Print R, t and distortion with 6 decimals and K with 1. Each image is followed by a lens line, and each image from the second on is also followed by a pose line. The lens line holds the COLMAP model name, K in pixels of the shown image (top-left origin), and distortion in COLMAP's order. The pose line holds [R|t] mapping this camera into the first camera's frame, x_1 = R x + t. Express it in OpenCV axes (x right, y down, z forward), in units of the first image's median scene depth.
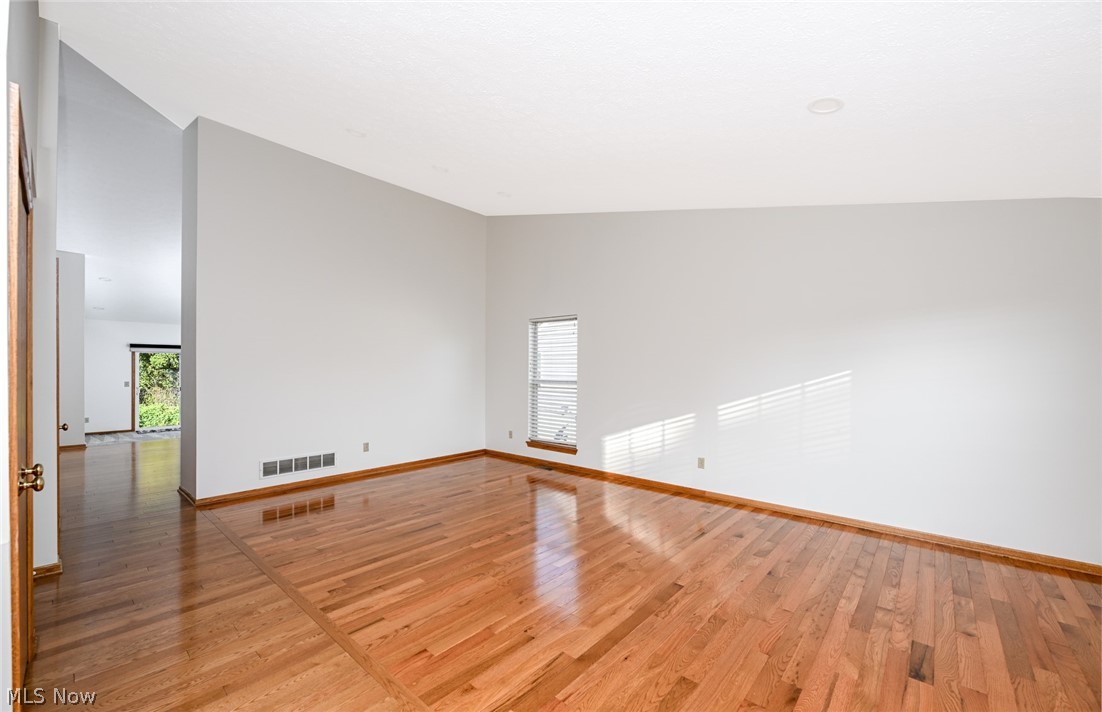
lens RADIAL K [[437.4, 0, 554.3], [0, 437.4, 356.4], [0, 0, 1]] dist [0.004129, -0.000214]
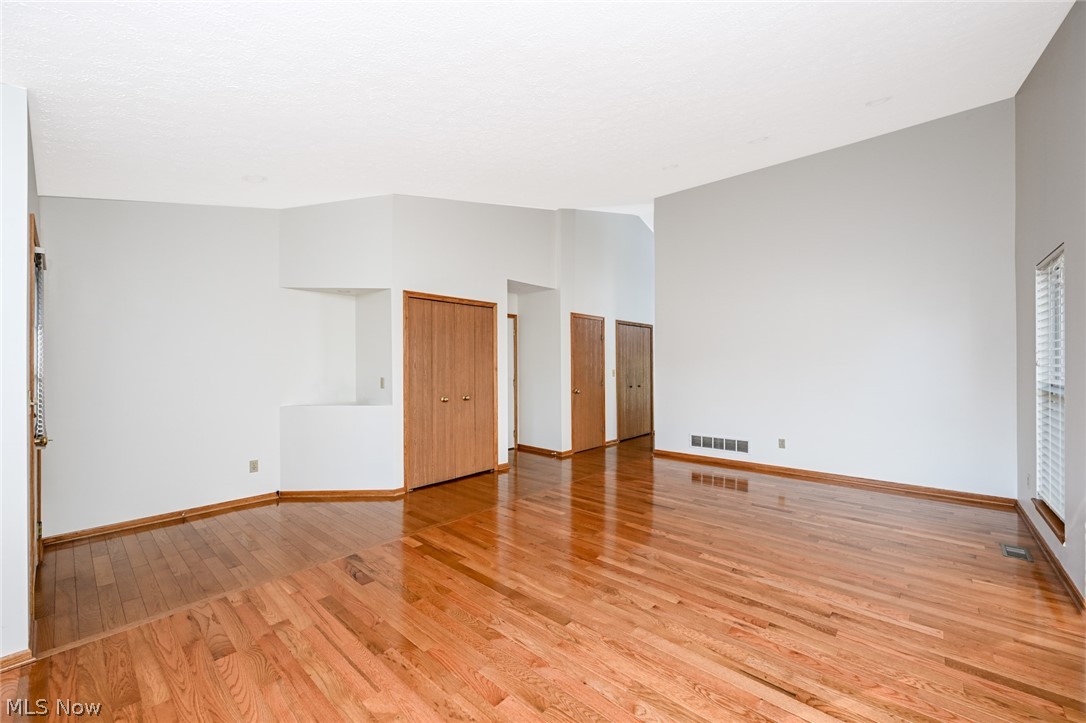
lens RADIAL K [[428.7, 0, 540.6], [0, 428.7, 366.7], [0, 0, 1]] dist [-0.001691, 0.000138]
pose [[-0.011679, 0.002419, -0.999929, 0.702827], [0.030562, 0.999531, 0.002061, 0.021530], [0.999465, -0.030536, -0.011747, 0.625873]]
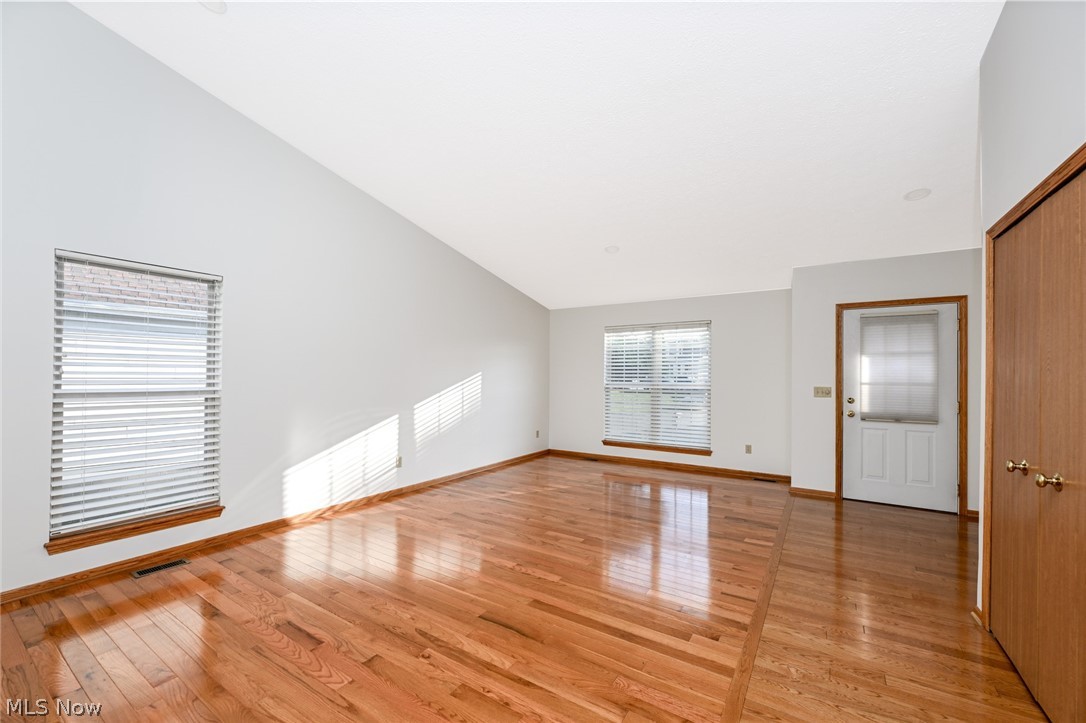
lens RADIAL K [[428.7, 0, 542.6], [0, 428.7, 371.1], [0, 0, 1]] dist [-0.001691, 0.000138]
pose [[-0.127943, -0.000441, 0.991781, -0.797232], [-0.035608, 0.999357, -0.004149, 0.024374], [-0.991142, -0.035846, -0.127877, 0.903968]]
